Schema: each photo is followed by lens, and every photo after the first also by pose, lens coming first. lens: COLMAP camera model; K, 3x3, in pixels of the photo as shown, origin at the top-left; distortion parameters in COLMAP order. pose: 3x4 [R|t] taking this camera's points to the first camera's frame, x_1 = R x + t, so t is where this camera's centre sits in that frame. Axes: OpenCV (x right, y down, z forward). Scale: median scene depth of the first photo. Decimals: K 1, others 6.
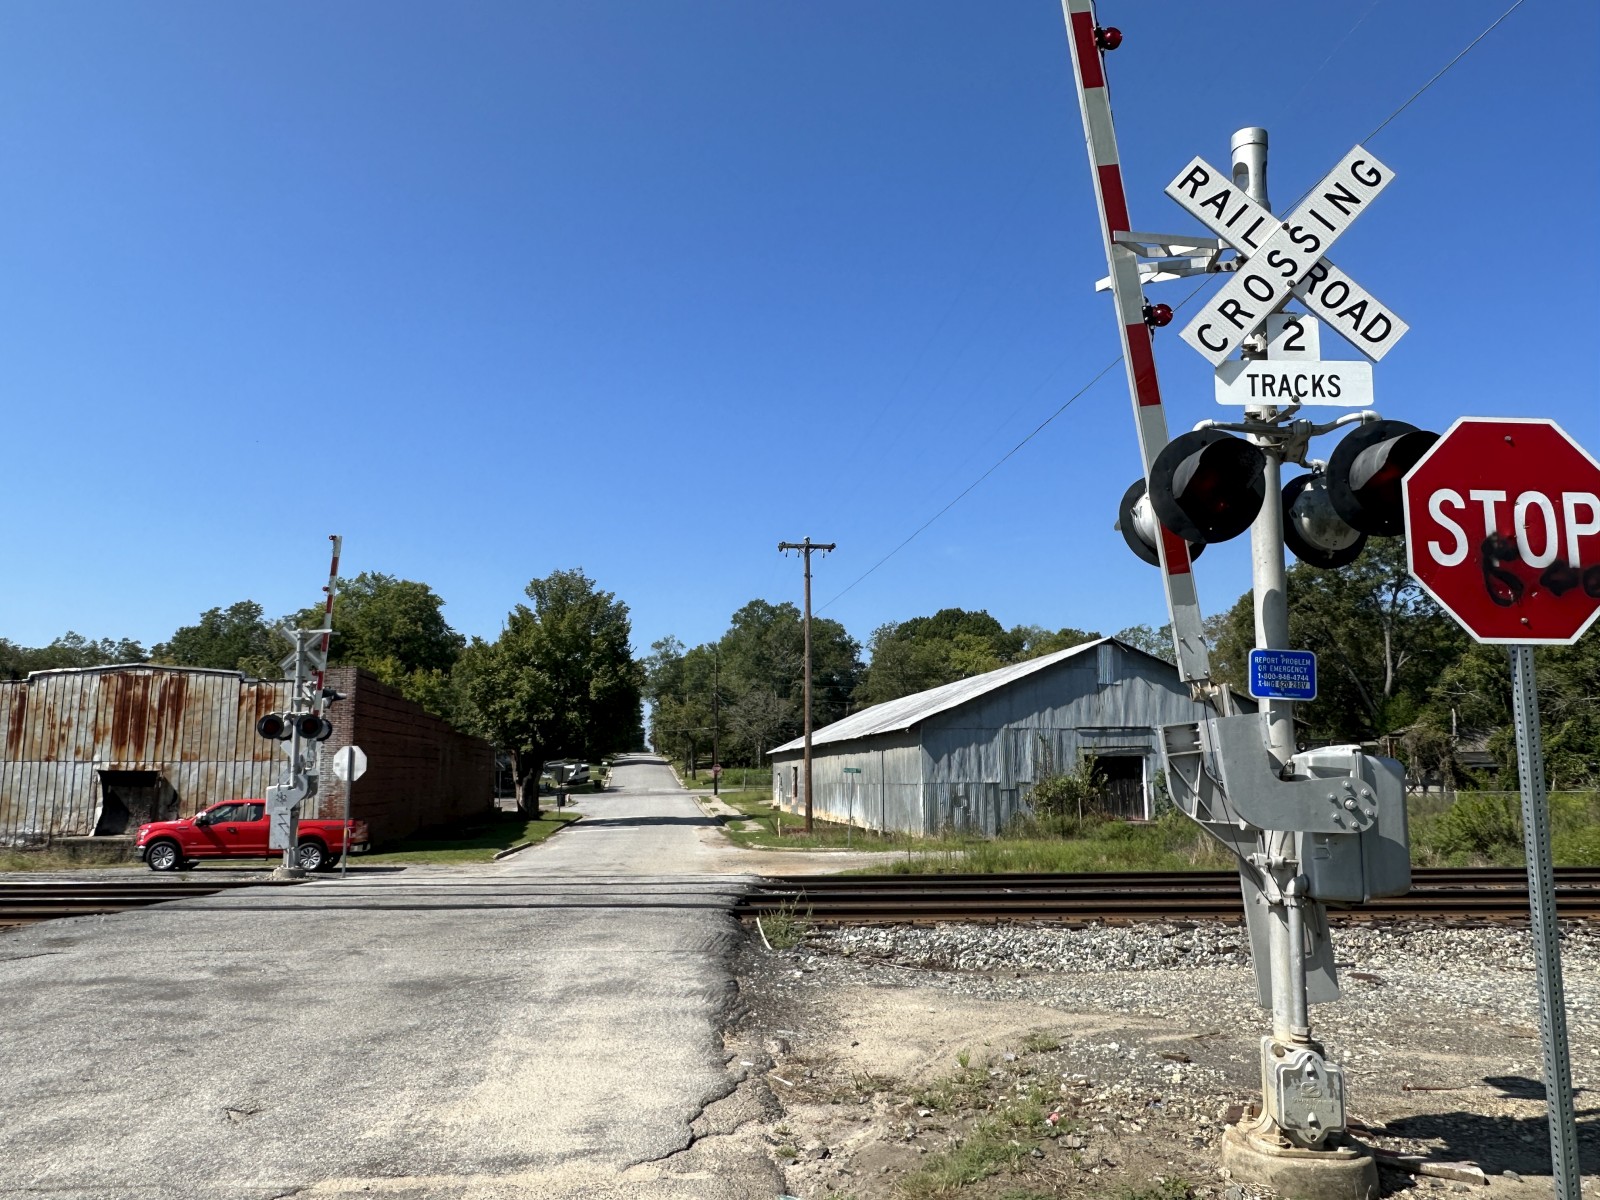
lens RADIAL K [[1136.1, 0, 790.4], [0, 1136.1, 614.5], [0, 0, 1]] dist [-0.008172, 0.004228]
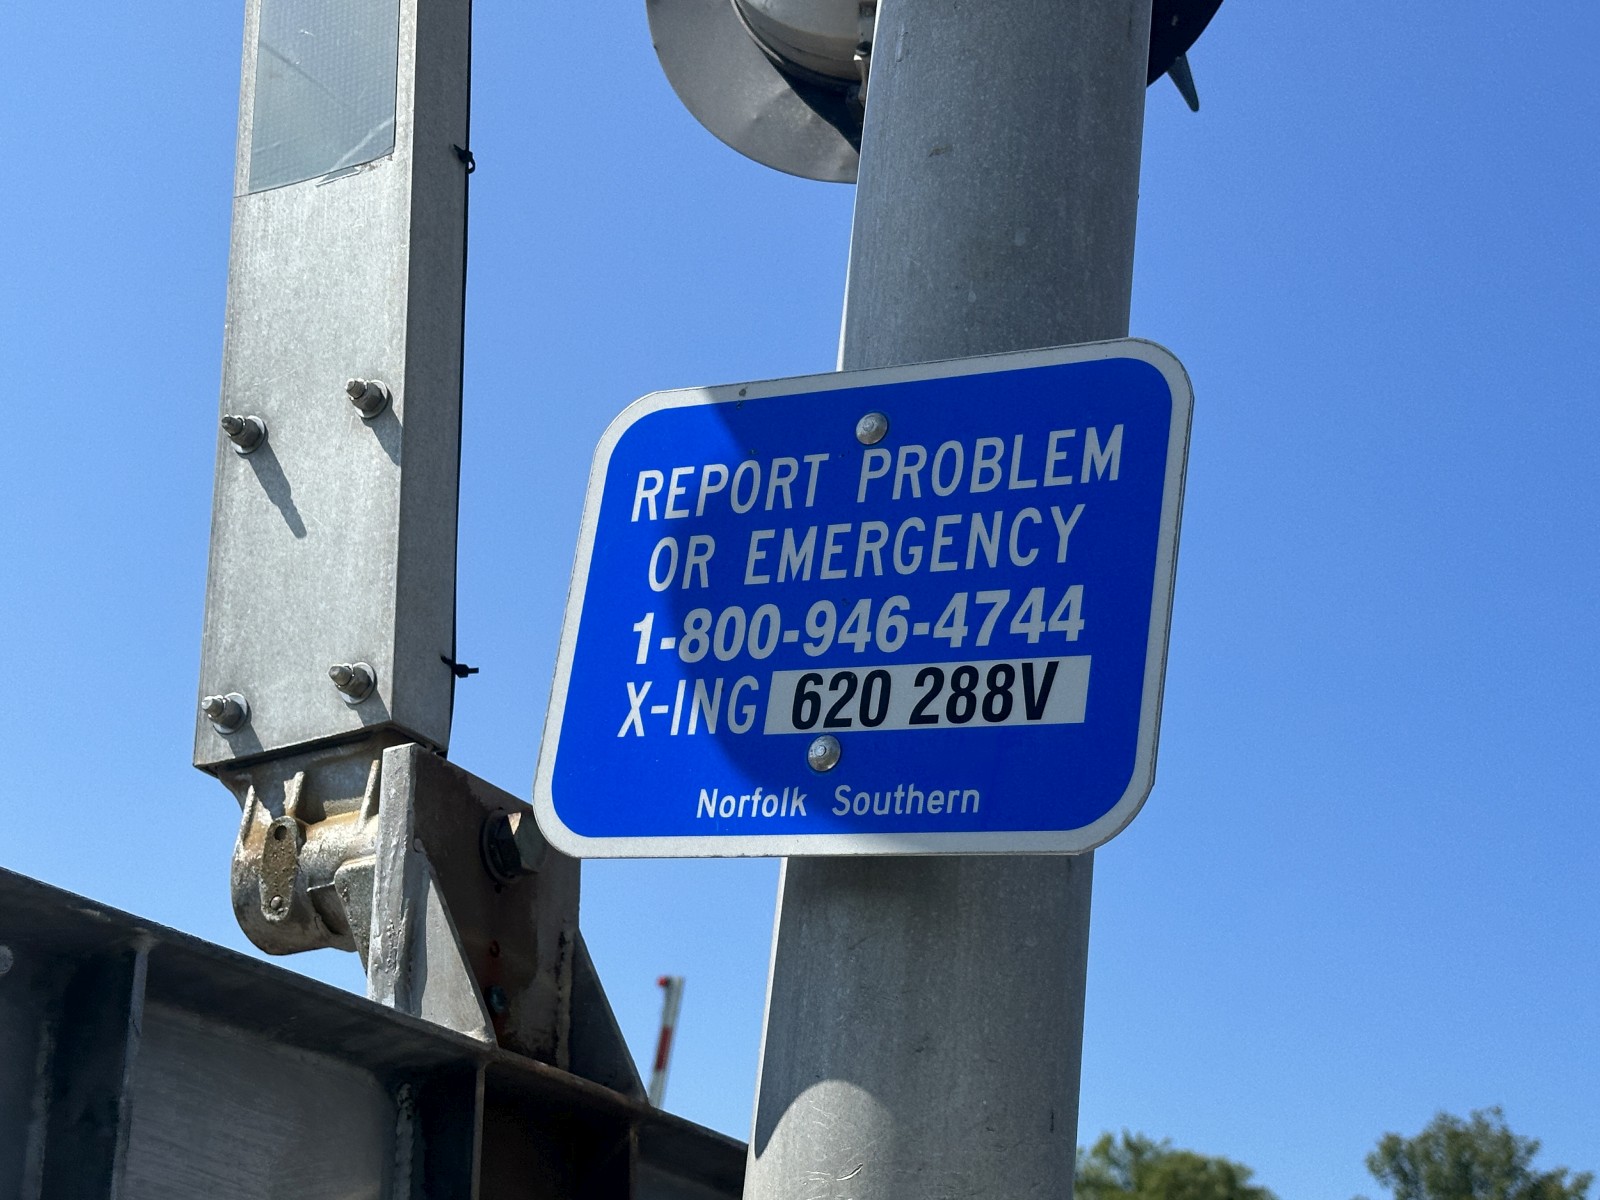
lens RADIAL K [[2501.9, 0, 800.0], [0, 2501.9, 600.0], [0, 0, 1]] dist [0.128051, -0.098406]
pose [[0.876114, -0.094462, -0.472760, 0.069084], [-0.025912, 0.969972, -0.241831, 0.013429], [0.481408, 0.224121, 0.847358, 0.107859]]
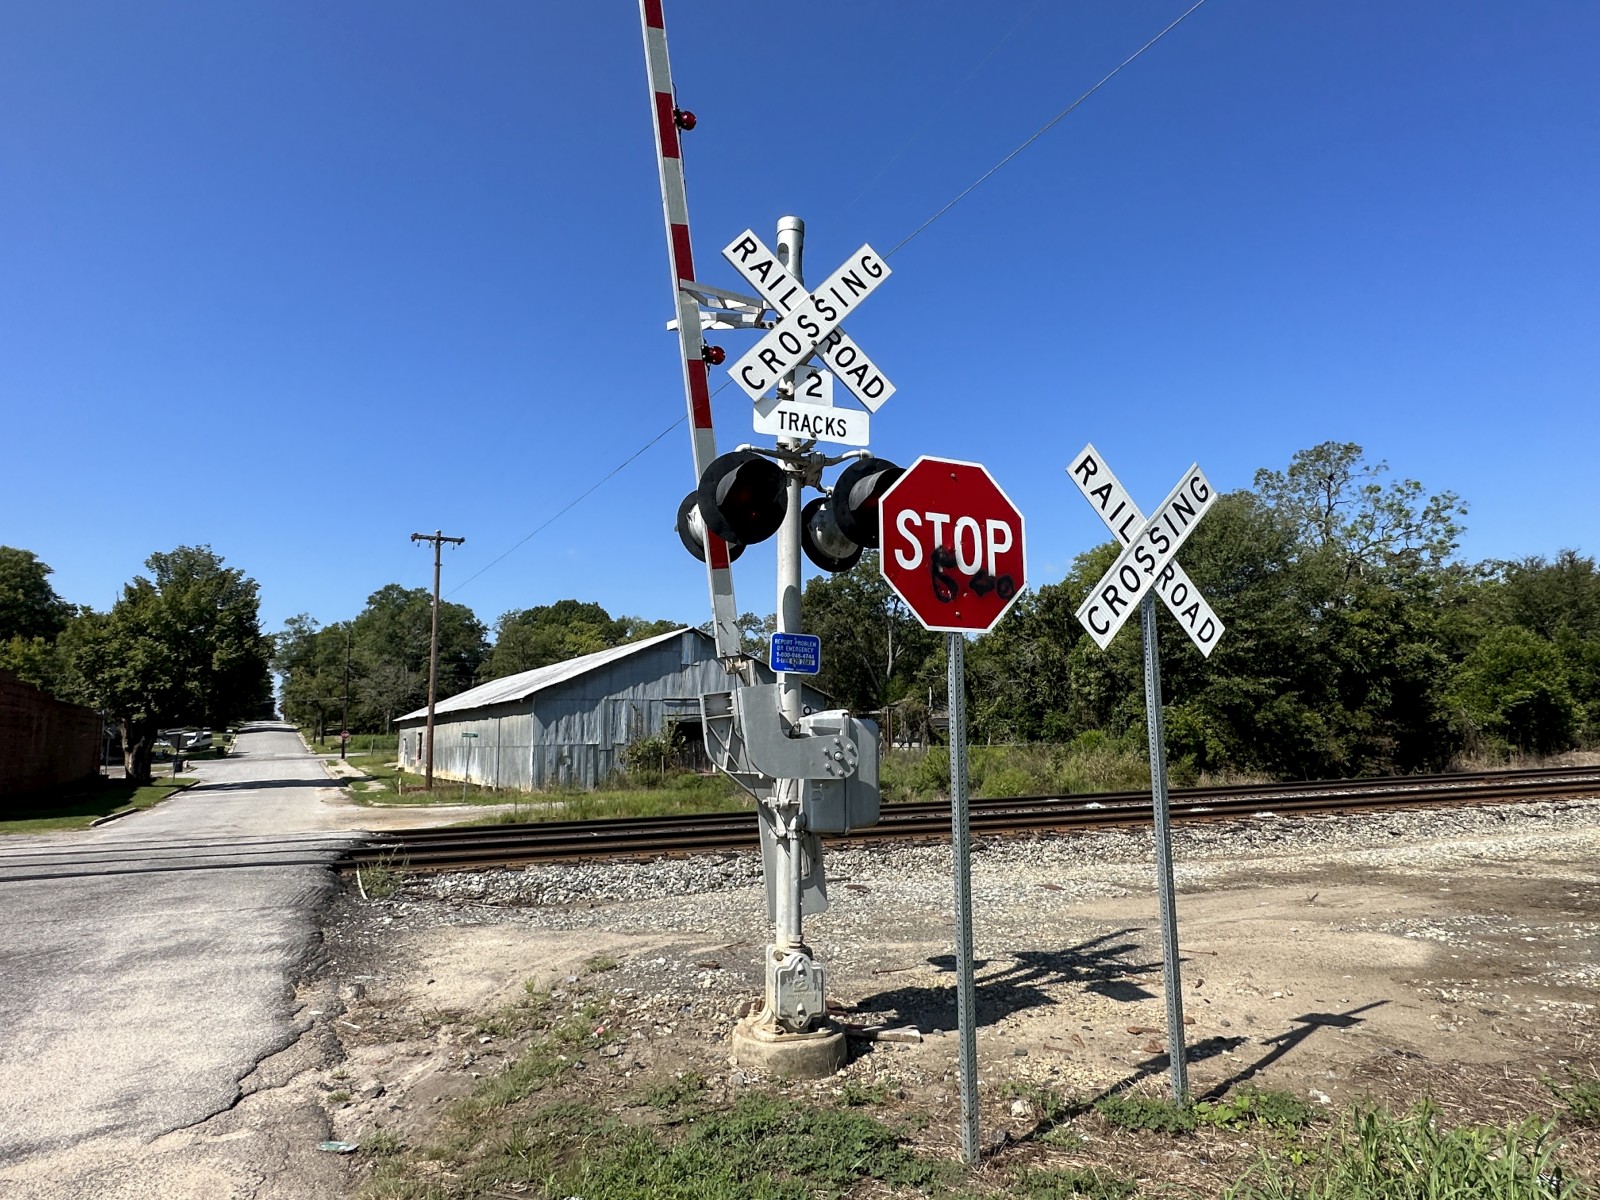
lens RADIAL K [[926.1, 0, 795.6], [0, 926.1, 604.0], [0, 0, 1]] dist [-0.006357, 0.002042]
pose [[0.927623, 0.043185, 0.371012, 0.006912], [-0.041909, 0.999055, -0.011503, 0.001305], [-0.371158, -0.004878, 0.928557, 0.006702]]
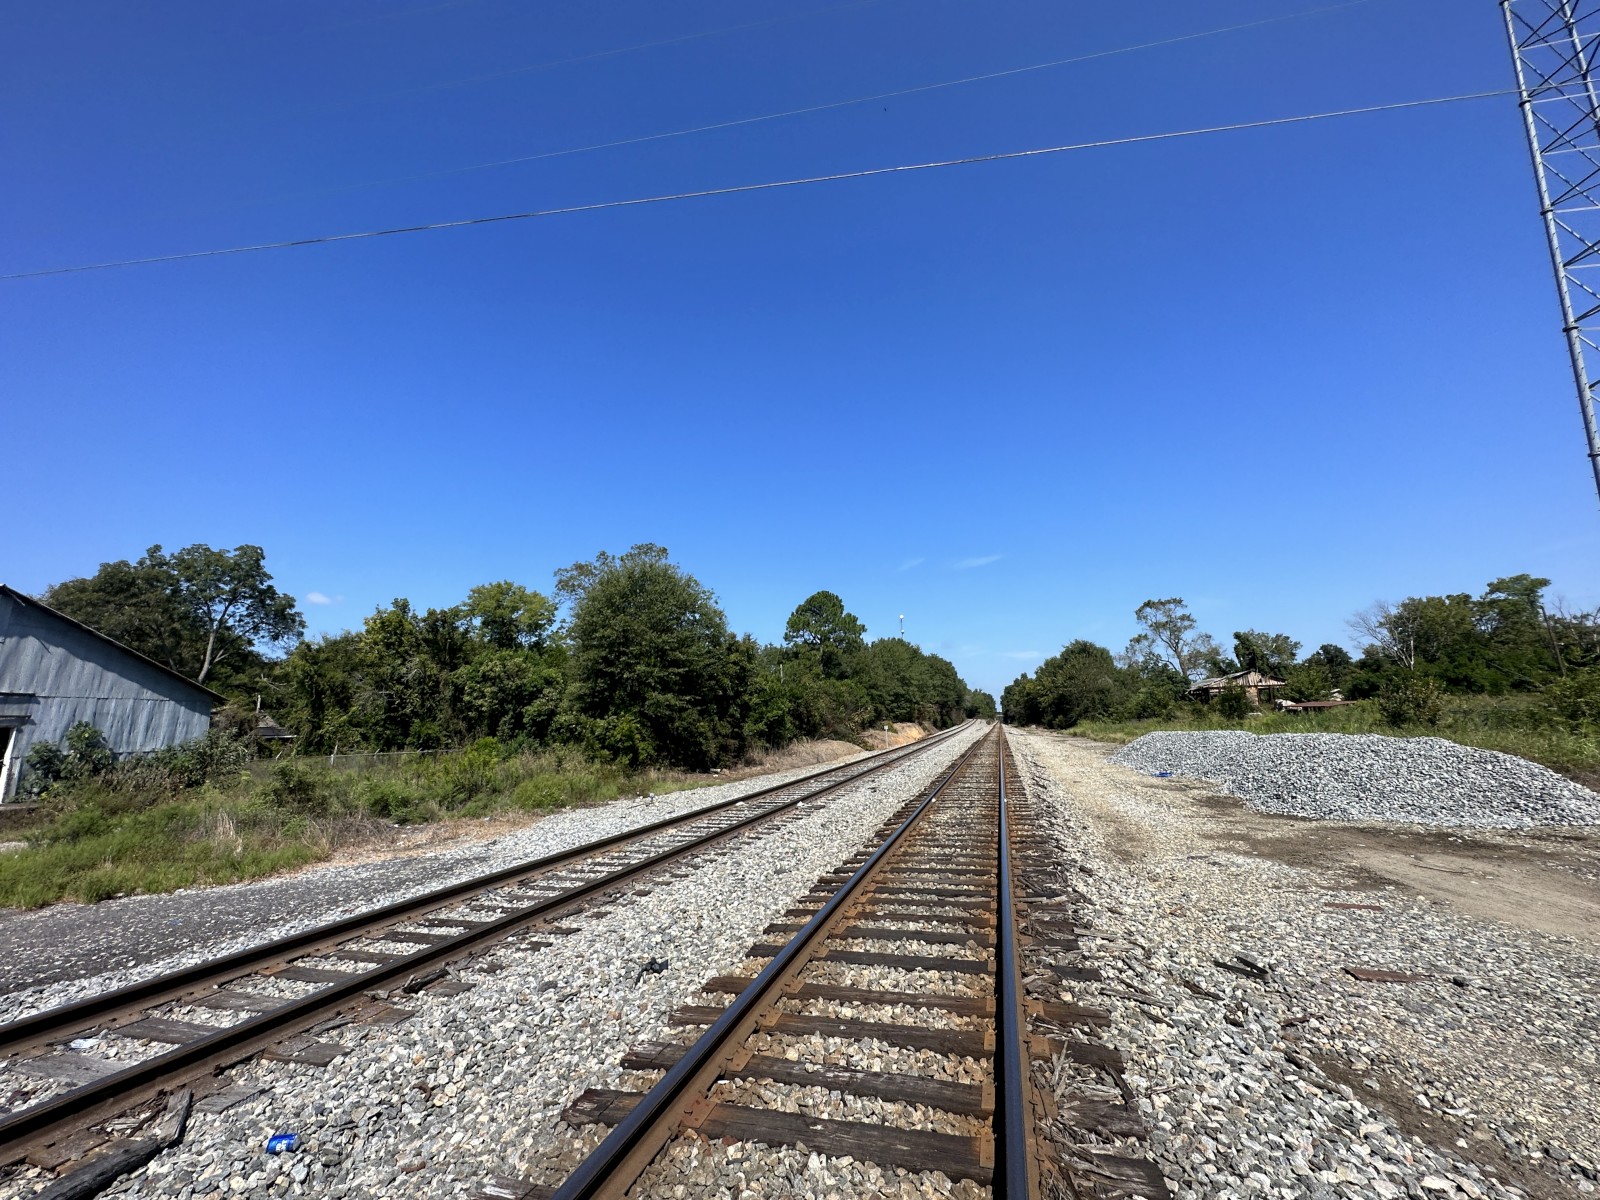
lens RADIAL K [[638.2, 0, 800.0], [0, 638.2, 600.0], [0, 0, 1]] dist [-0.000717, -0.000233]
pose [[0.248260, 0.191002, 0.949676, -0.020446], [-0.115152, 0.979236, -0.166845, 0.044424], [-0.961825, -0.067937, 0.265099, 0.325074]]
